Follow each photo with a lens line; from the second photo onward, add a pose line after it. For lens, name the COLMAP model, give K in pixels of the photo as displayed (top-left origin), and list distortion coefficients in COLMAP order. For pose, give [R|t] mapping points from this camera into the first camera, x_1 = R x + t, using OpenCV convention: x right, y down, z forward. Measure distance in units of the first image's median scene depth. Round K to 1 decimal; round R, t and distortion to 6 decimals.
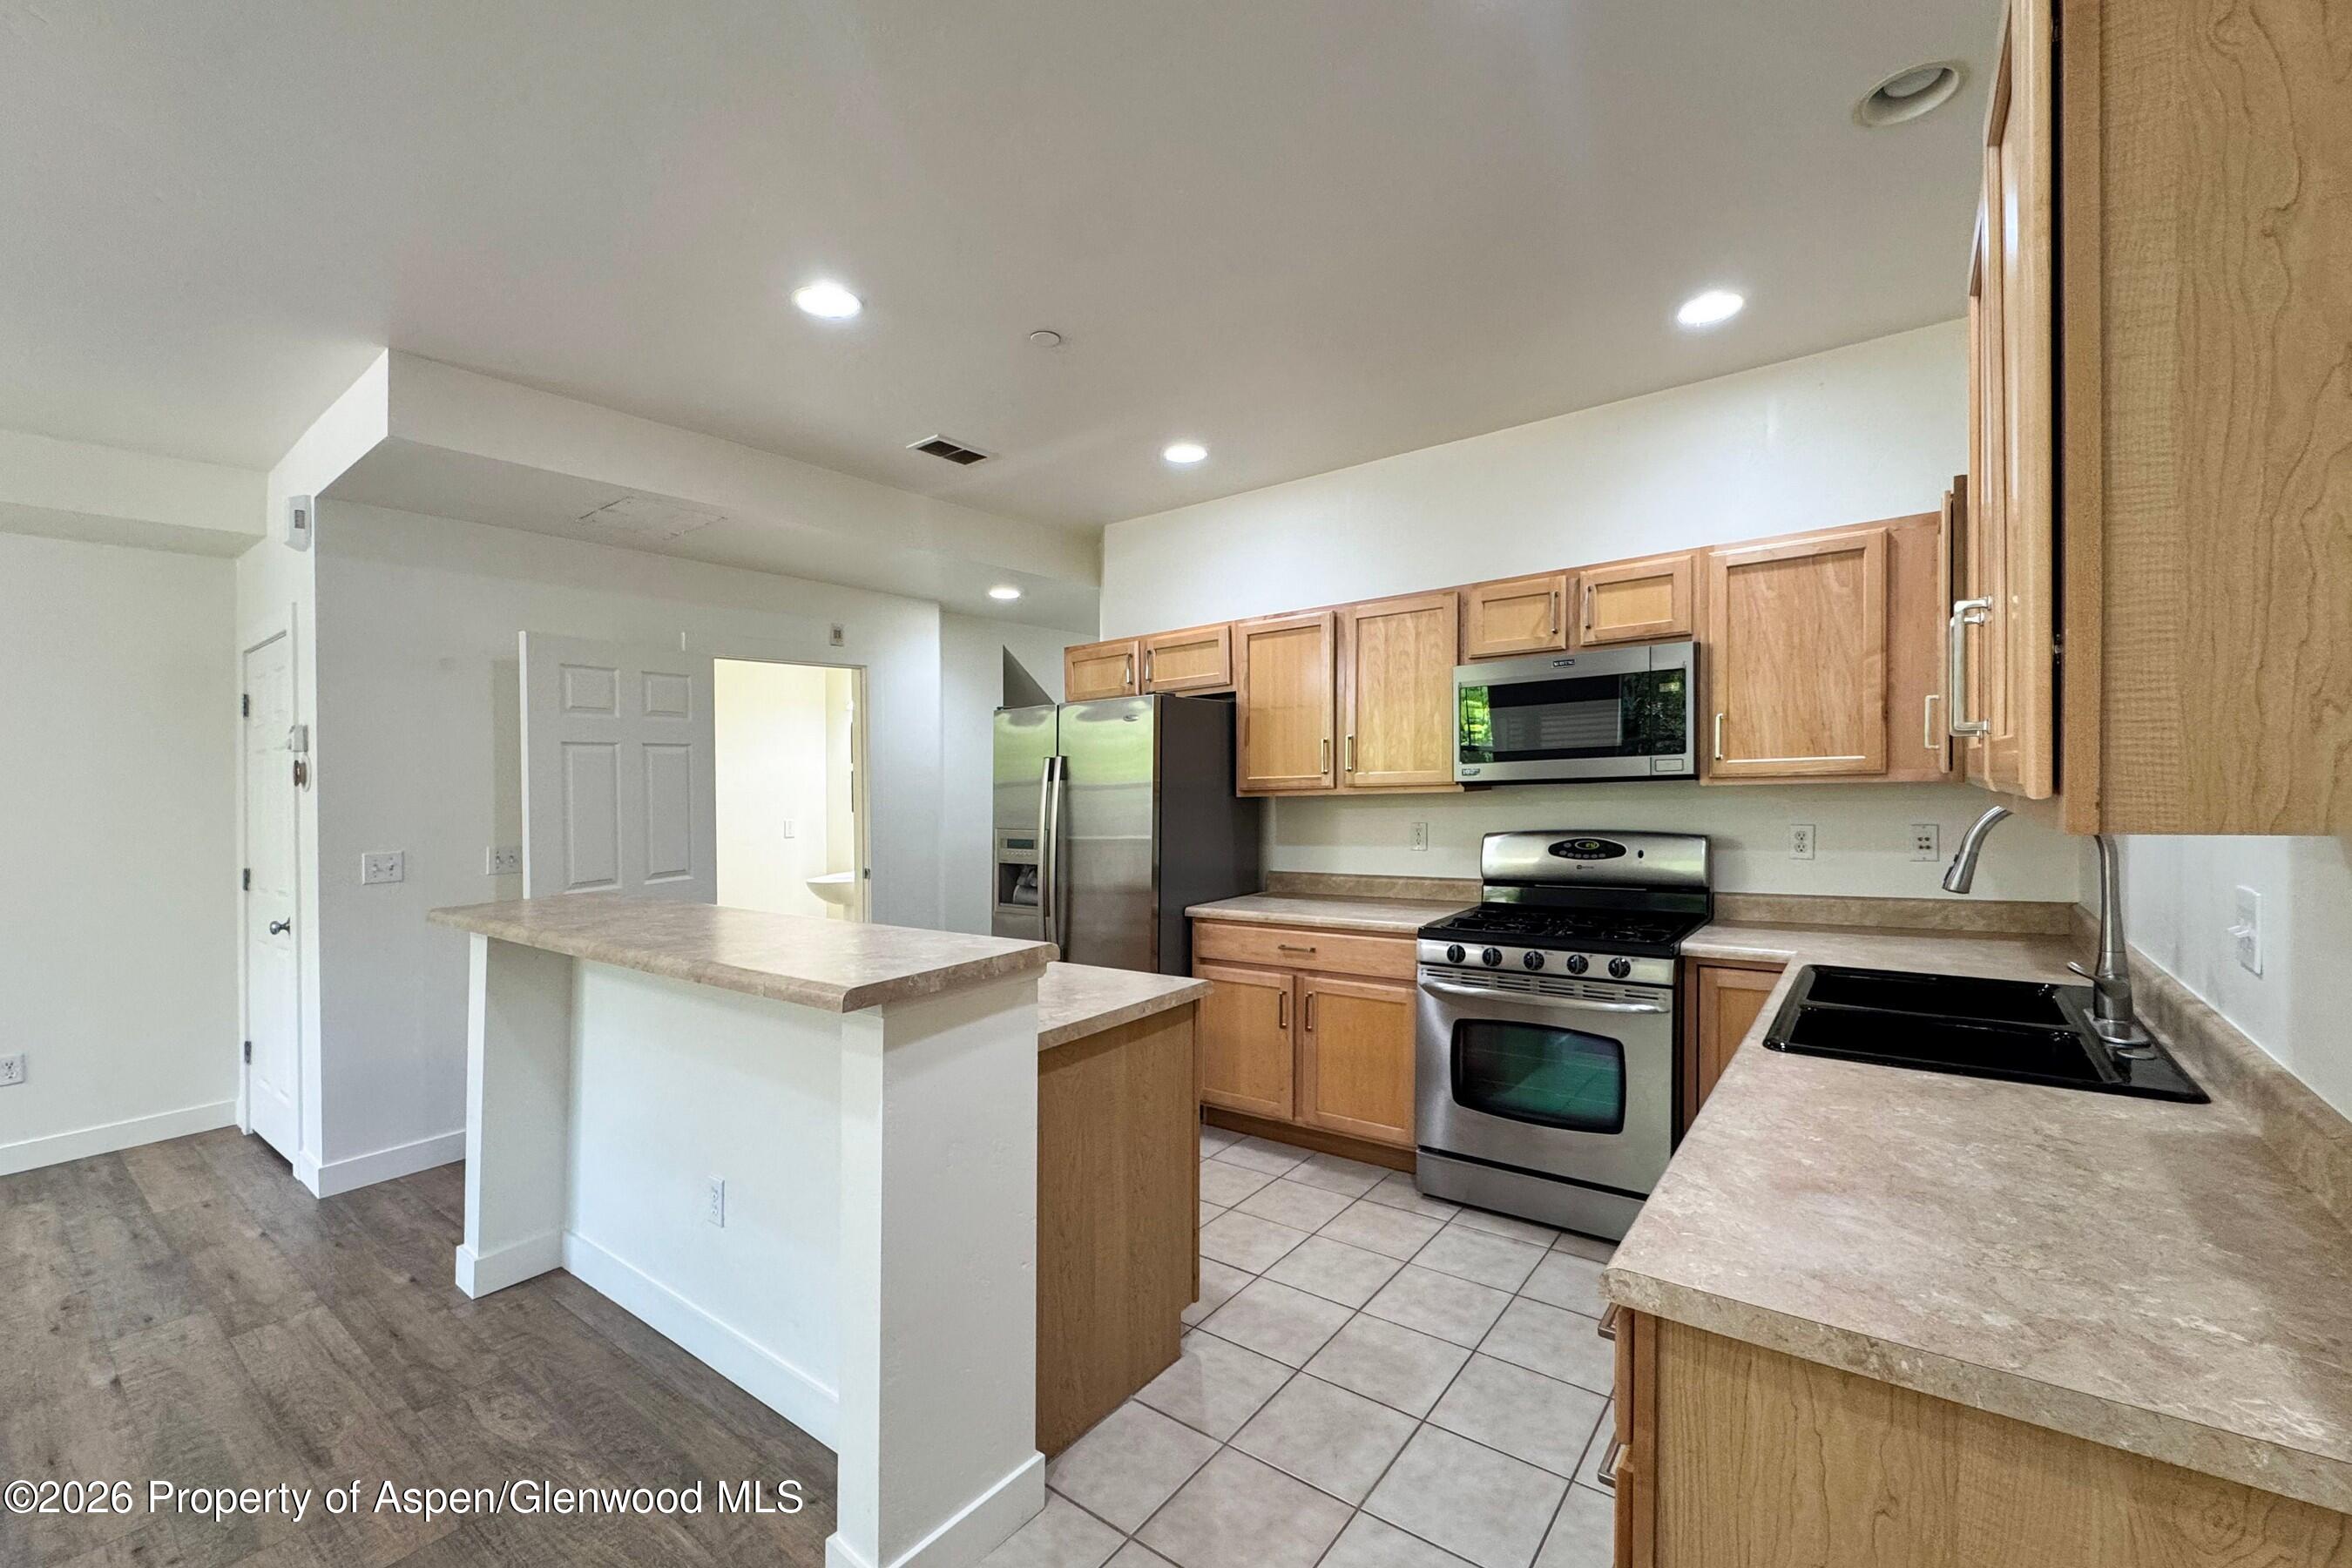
lens RADIAL K [[949.8, 0, 1176.0], [0, 949.8, 784.0], [0, 0, 1]] dist [-0.000281, -0.000035]
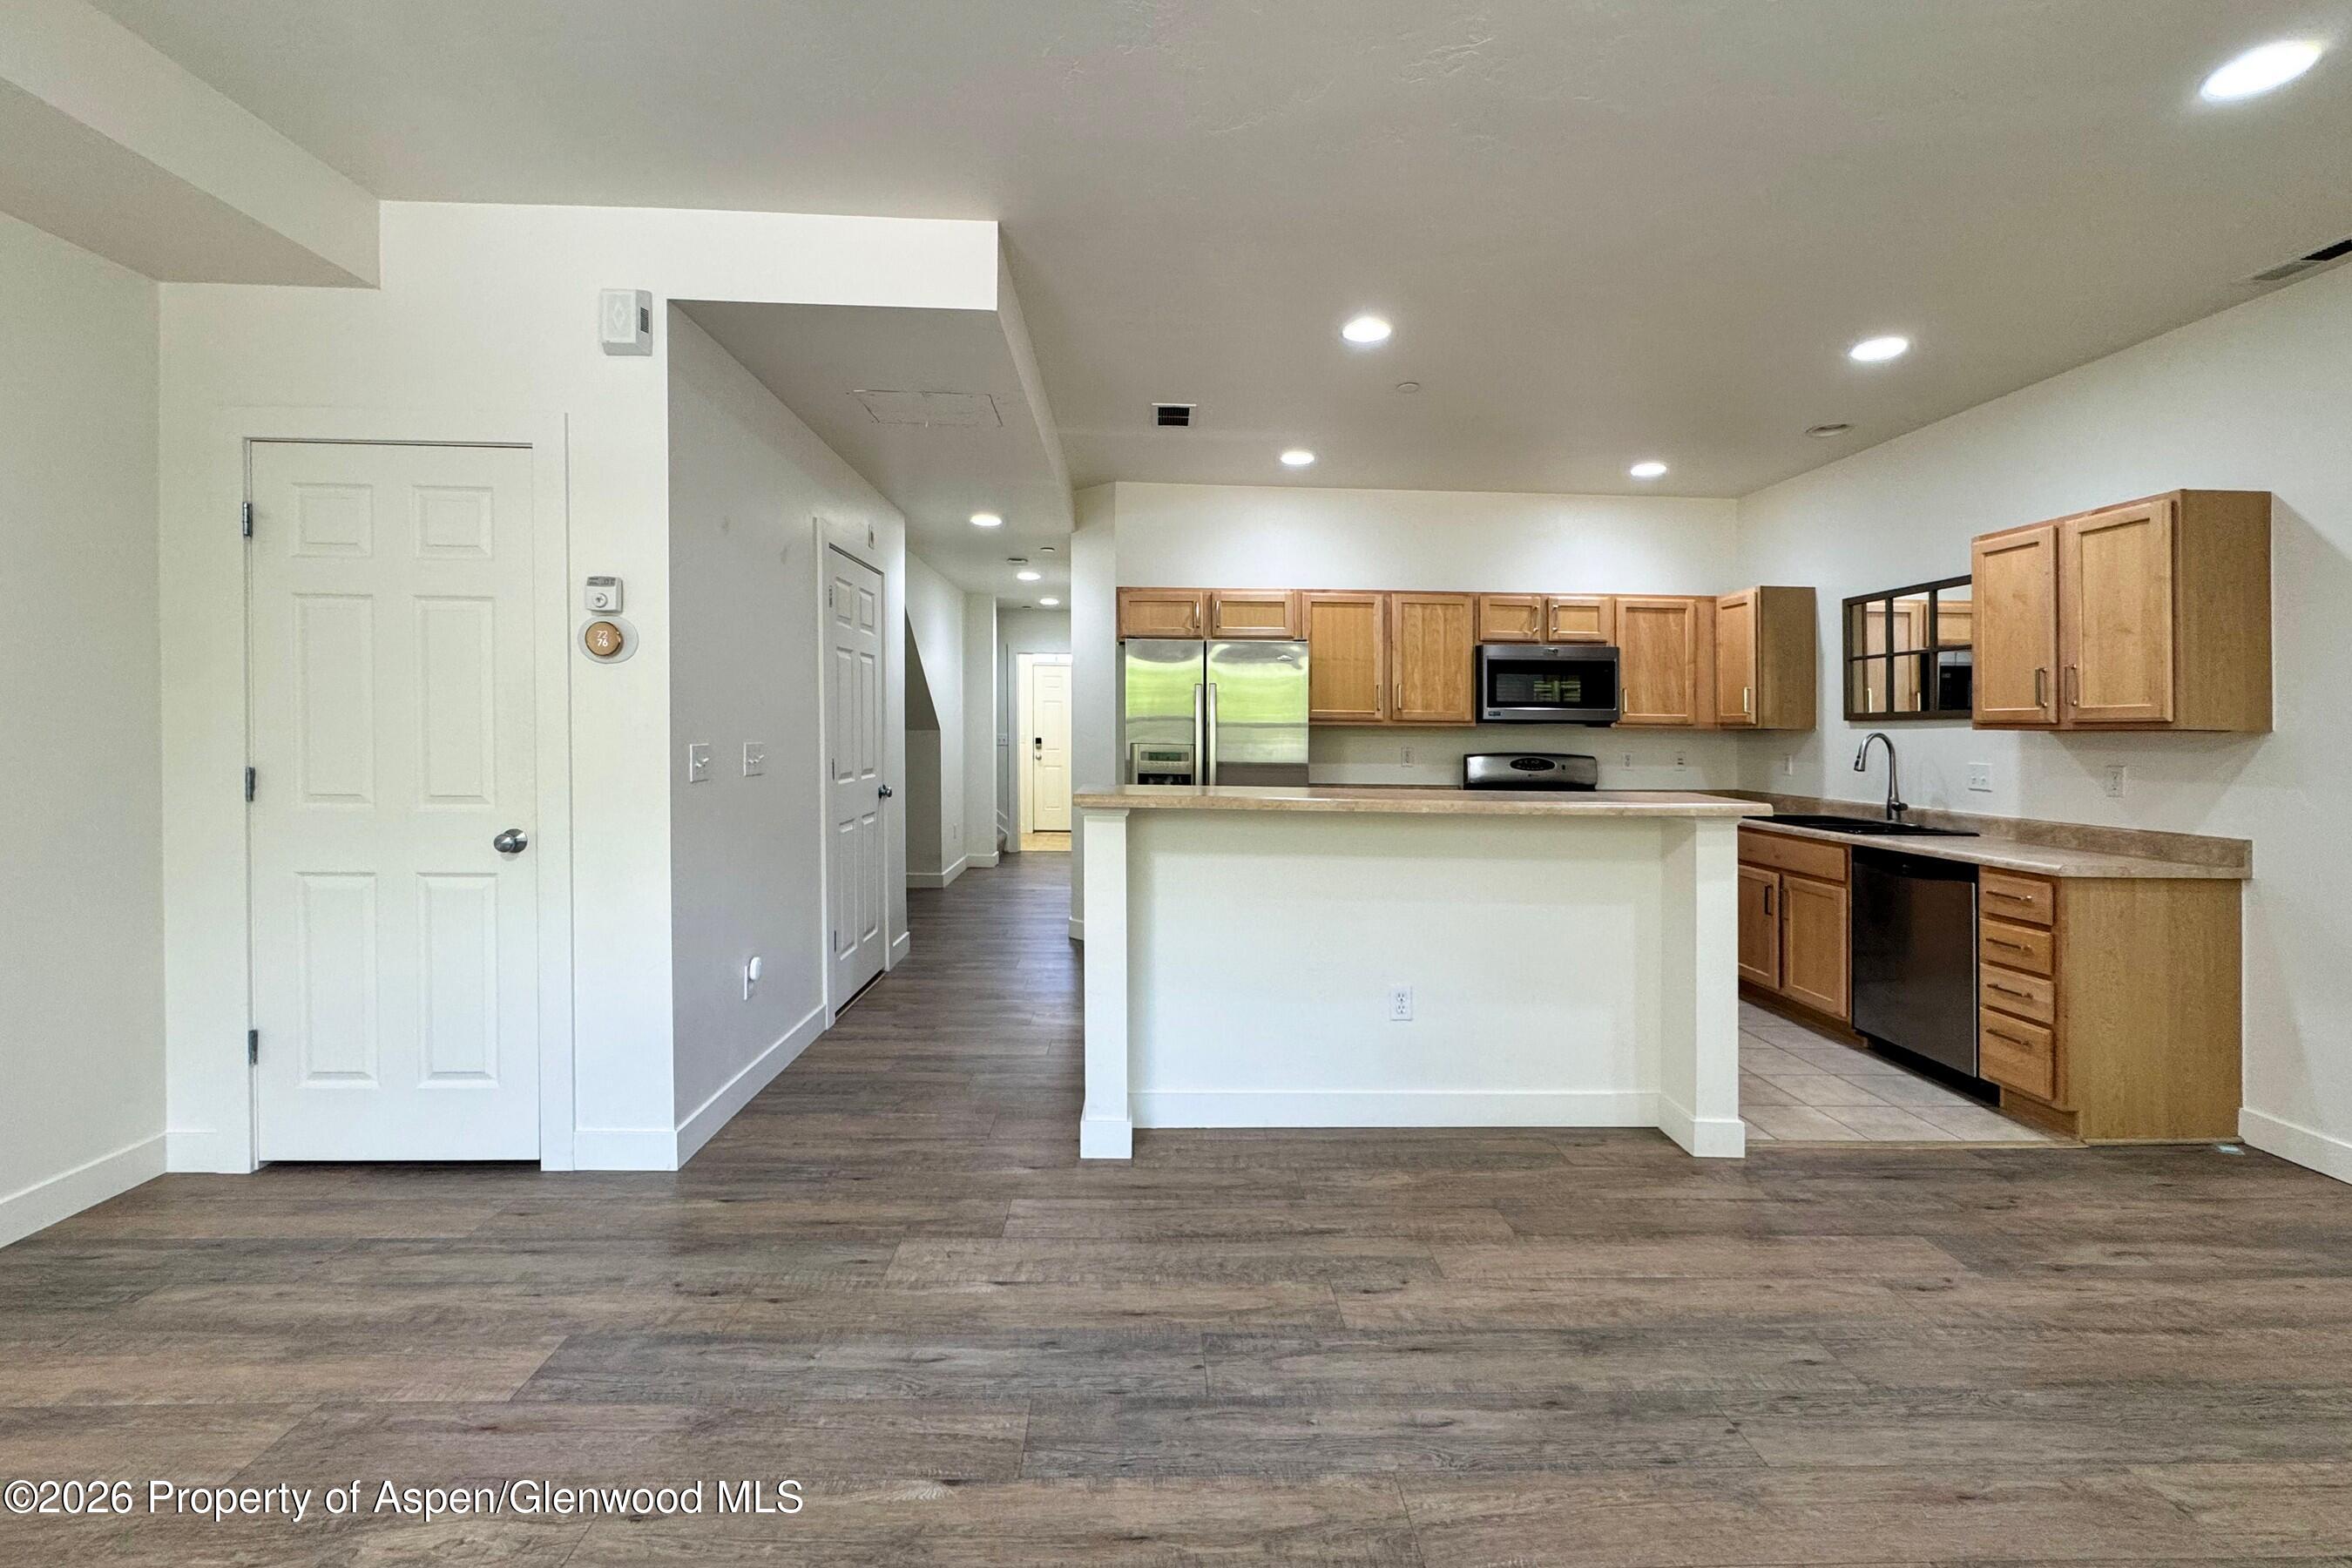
lens RADIAL K [[960.9, 0, 1166.5], [0, 960.9, 720.1], [0, 0, 1]] dist [-0.002047, 0.000061]
pose [[0.776964, 0.047552, 0.627746, -1.177319], [-0.036562, 0.998869, -0.030411, 0.070799], [-0.628482, 0.000677, 0.777824, 0.116764]]
